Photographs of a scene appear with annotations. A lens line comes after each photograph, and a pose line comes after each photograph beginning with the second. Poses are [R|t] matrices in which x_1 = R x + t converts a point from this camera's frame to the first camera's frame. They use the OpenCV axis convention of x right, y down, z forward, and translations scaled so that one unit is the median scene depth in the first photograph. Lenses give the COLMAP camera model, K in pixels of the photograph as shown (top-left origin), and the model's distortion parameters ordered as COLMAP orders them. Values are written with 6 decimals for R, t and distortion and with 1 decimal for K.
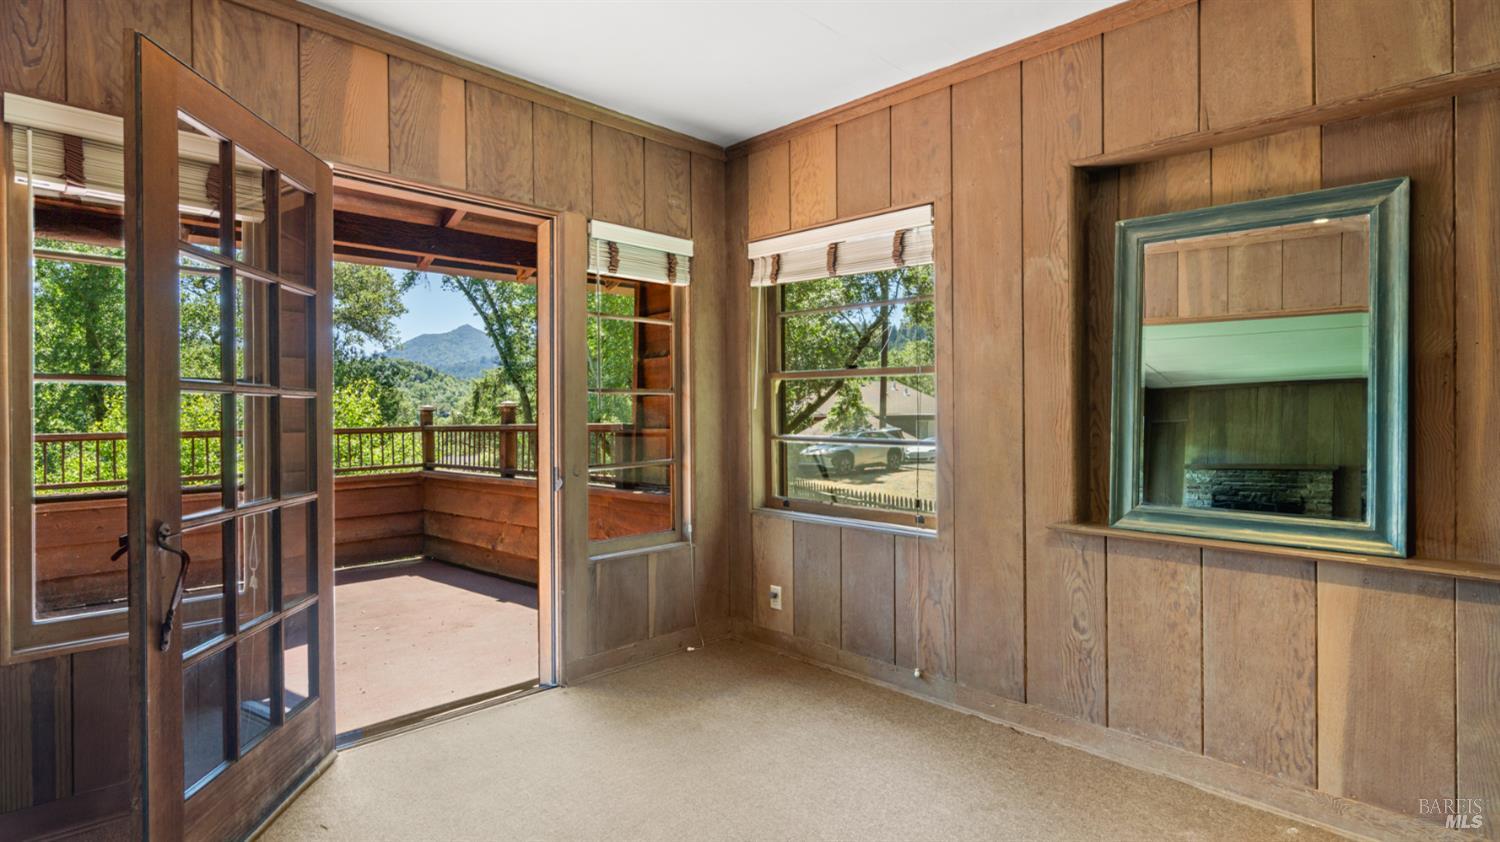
lens RADIAL K [[748.8, 0, 748.2], [0, 748.8, 410.2], [0, 0, 1]] dist [0.005151, 0.000014]
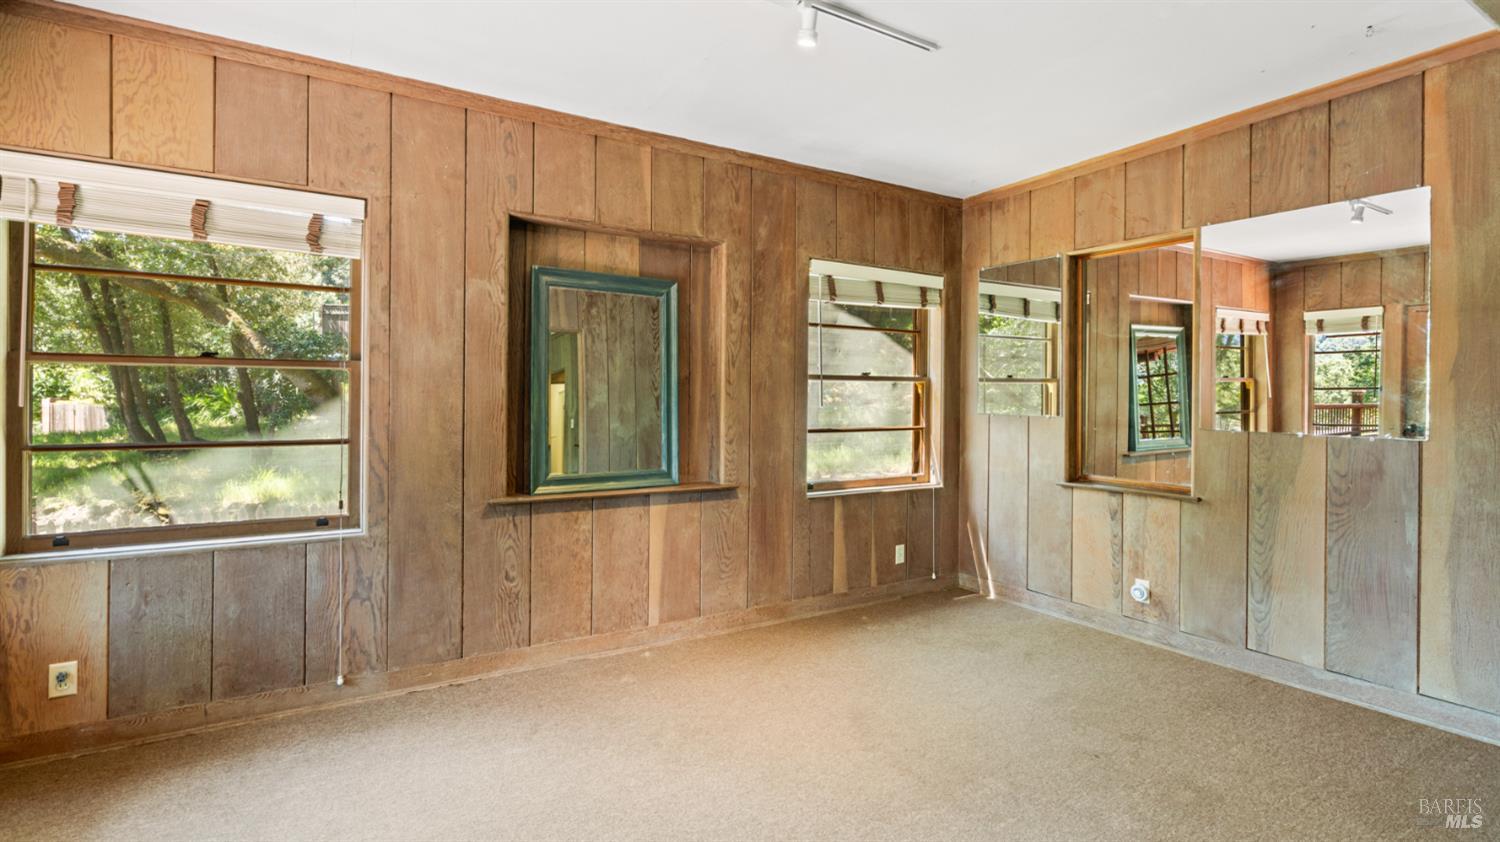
lens RADIAL K [[693.1, 0, 743.0], [0, 693.1, 389.3], [0, 0, 1]] dist [0.001817, 0.000291]
pose [[0.244620, 0.006830, 0.969595, -0.579243], [-0.008021, 0.999955, -0.005021, -0.026060], [-0.969586, -0.006549, 0.244664, 0.317599]]
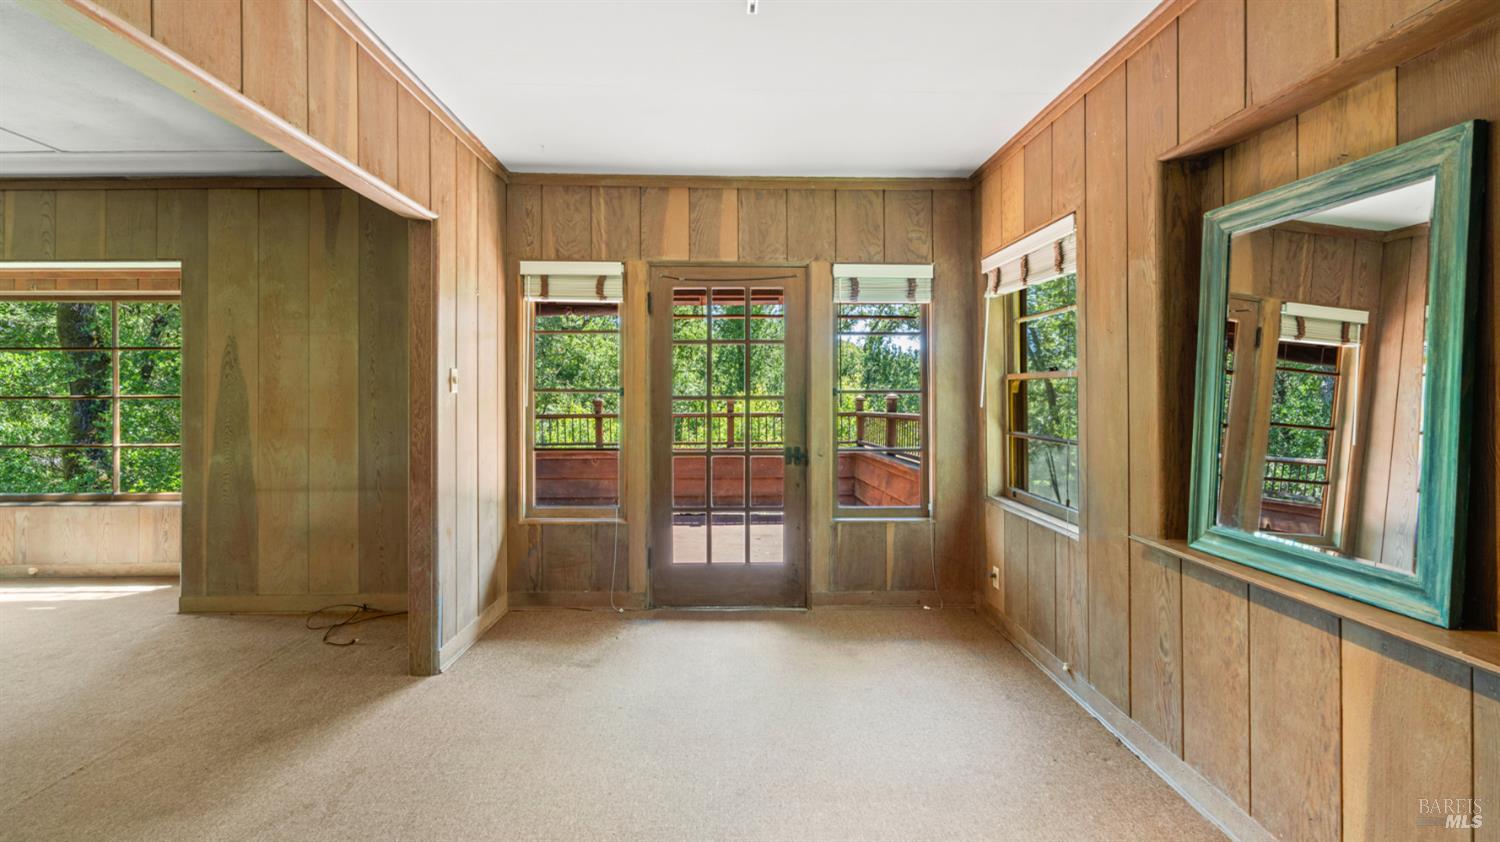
lens RADIAL K [[693.1, 0, 739.8], [0, 693.1, 394.7], [0, 0, 1]] dist [0.001817, 0.000291]
pose [[0.718423, 0.002511, -0.695602, 0.638322], [-0.001731, 0.999997, 0.001822, -0.029794], [0.695604, -0.000105, 0.718425, -0.000455]]
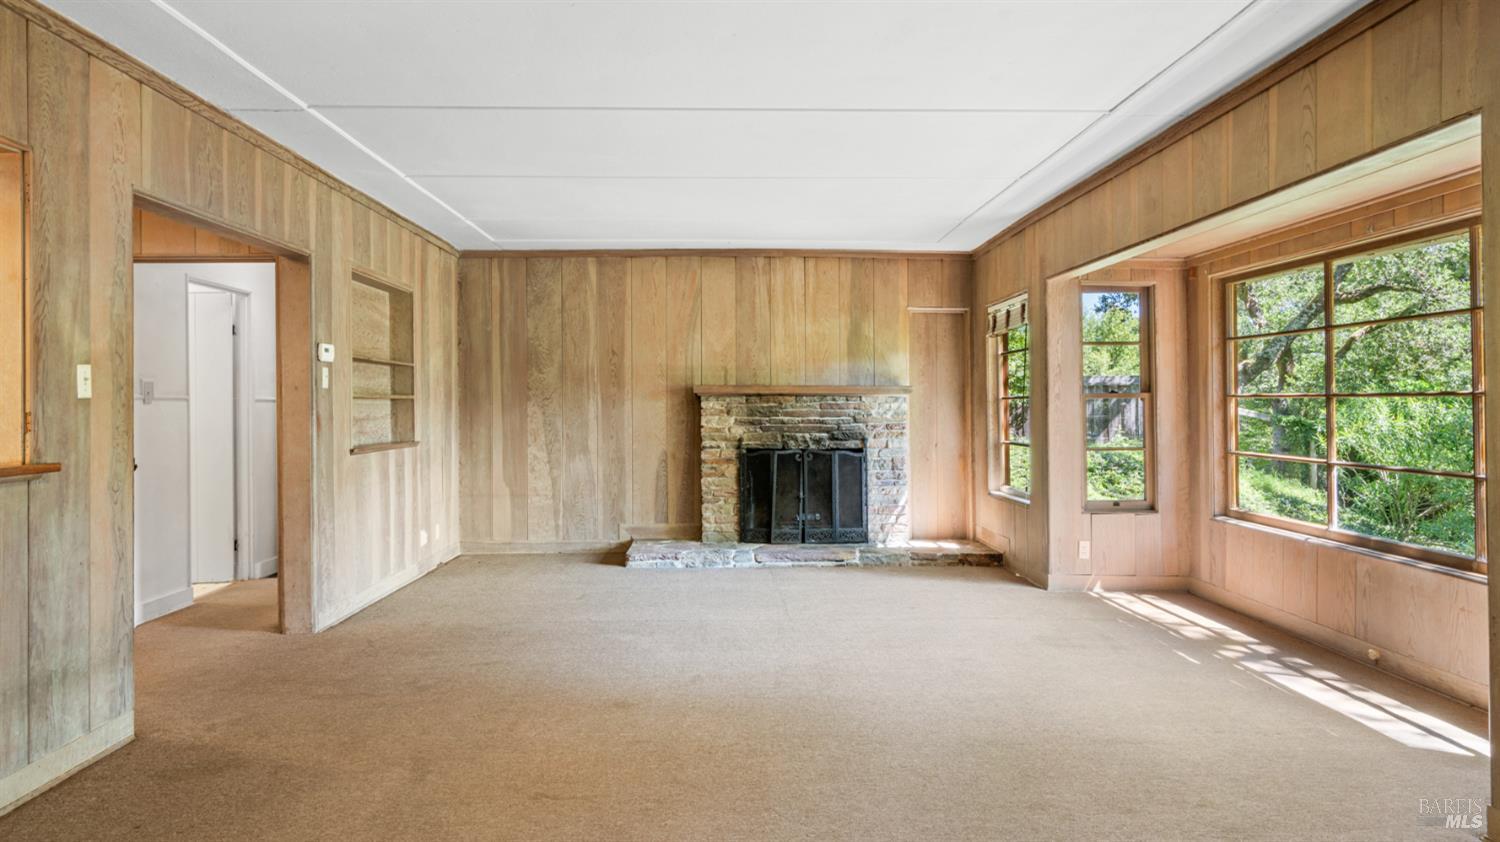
lens RADIAL K [[931.4, 0, 754.7], [0, 931.4, 405.0], [0, 0, 1]] dist [-0.000329, 0.003417]
pose [[-0.682051, 0.014852, -0.731154, -0.025799], [0.014747, 0.999870, 0.006554, -0.026112], [0.731156, -0.006312, -0.682181, 0.340157]]
